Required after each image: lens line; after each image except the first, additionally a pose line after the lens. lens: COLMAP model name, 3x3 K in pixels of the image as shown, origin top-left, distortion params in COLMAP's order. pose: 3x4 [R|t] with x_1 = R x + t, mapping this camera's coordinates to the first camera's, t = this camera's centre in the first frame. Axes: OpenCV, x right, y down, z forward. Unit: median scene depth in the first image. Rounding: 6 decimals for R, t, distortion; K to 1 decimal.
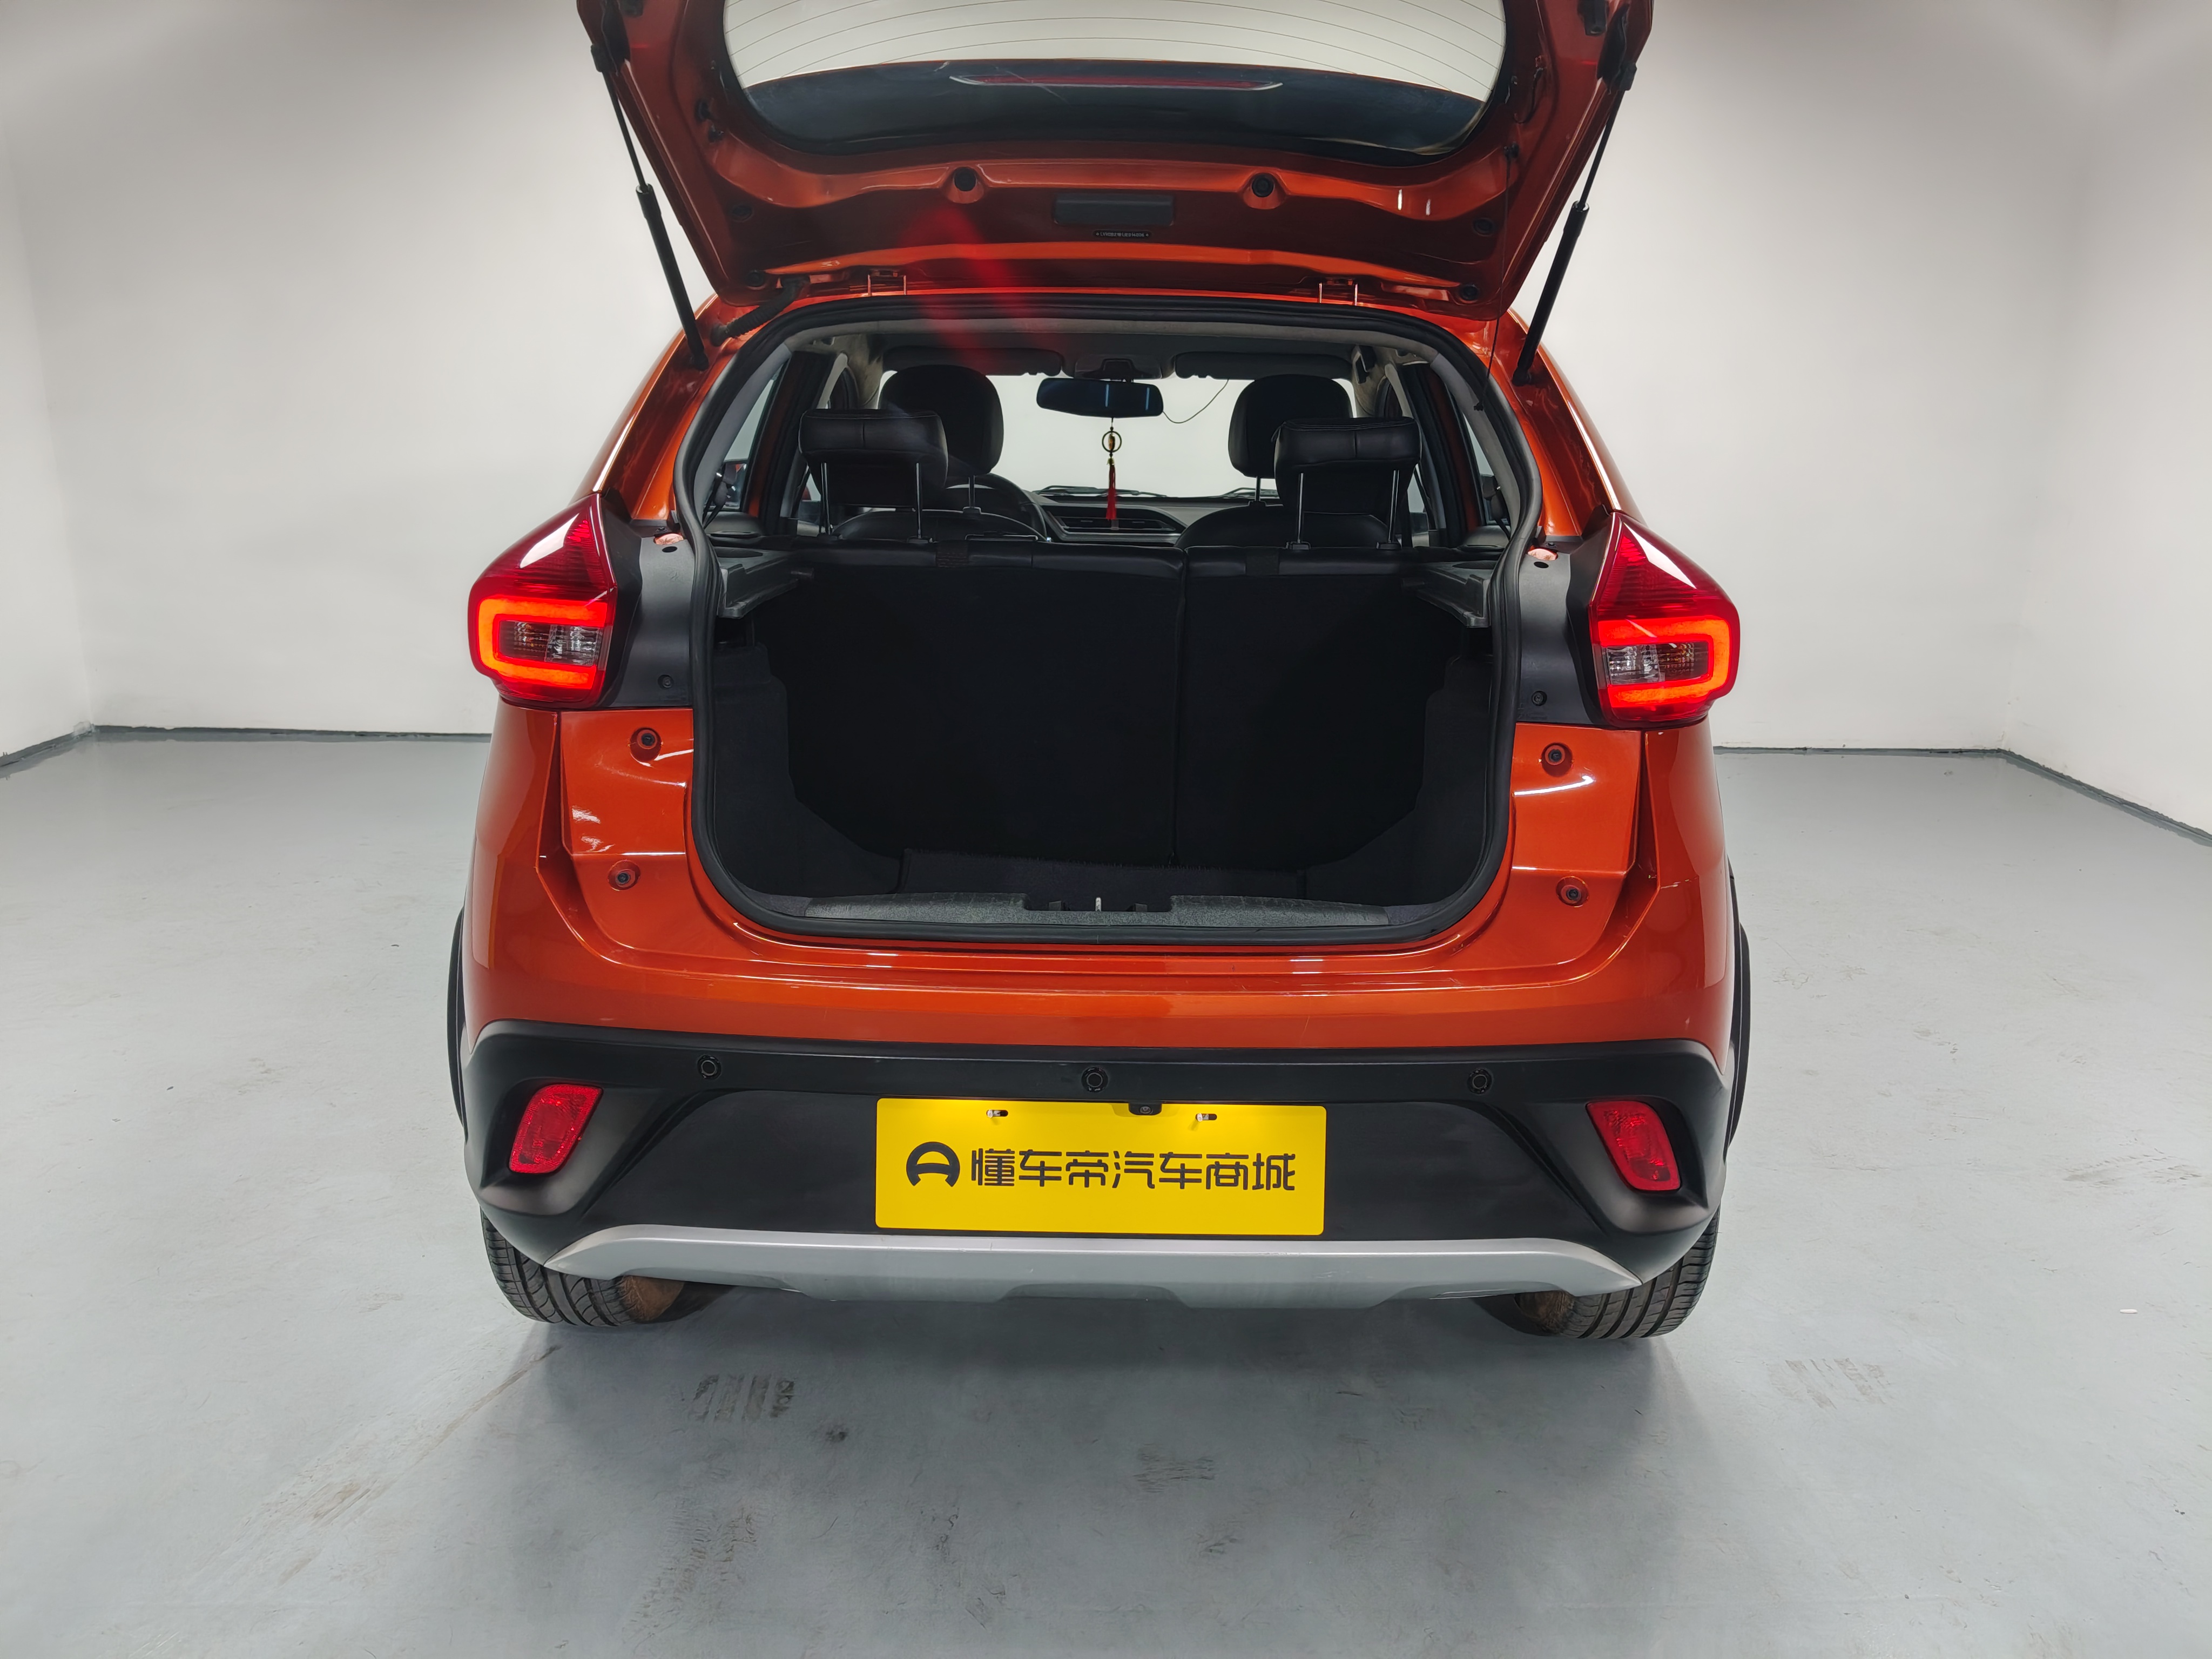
lens RADIAL K [[1667.7, 0, 1123.2], [0, 1667.7, 834.8], [0, 0, 1]] dist [0.169784, -0.228590]
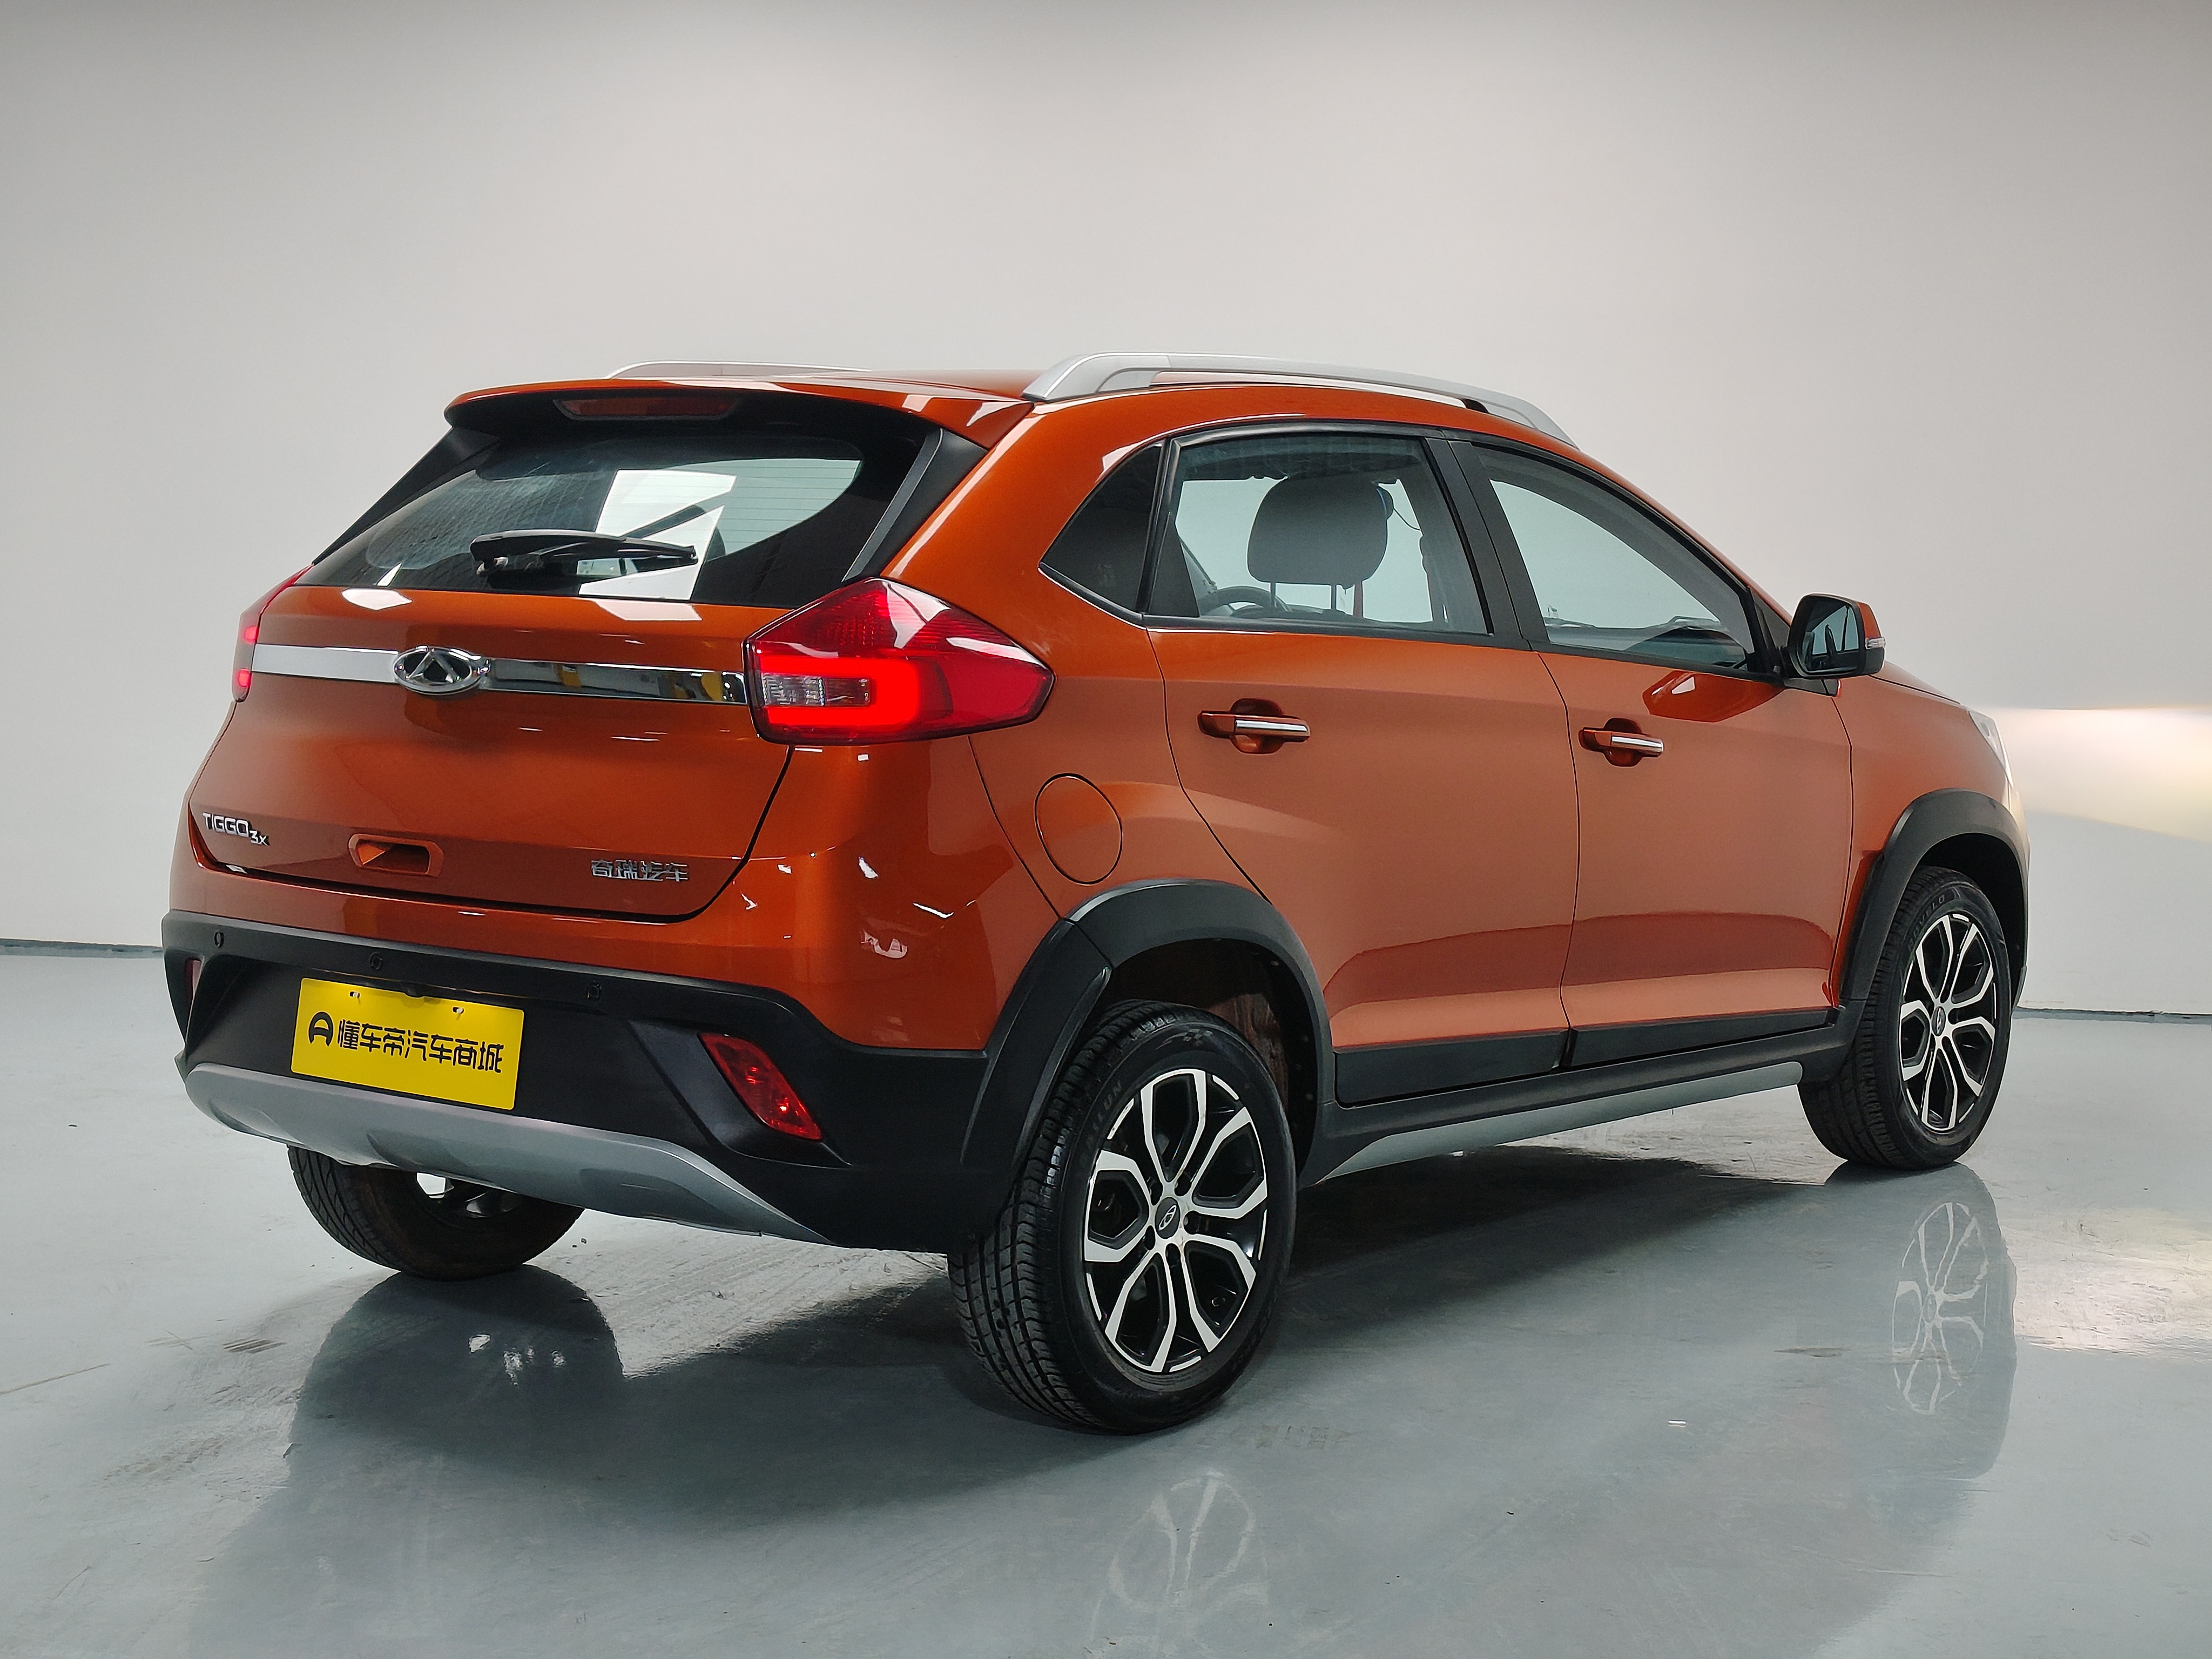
lens RADIAL K [[3322.1, 0, 1106.0], [0, 3322.1, 829.5], [0, 0, 1]] dist [0.275326, -1.168645]
pose [[0.779794, 0.048040, -0.624191, 2.076427], [-0.153890, 0.981168, -0.116738, 0.257591], [0.606828, 0.187089, 0.772501, -0.750825]]
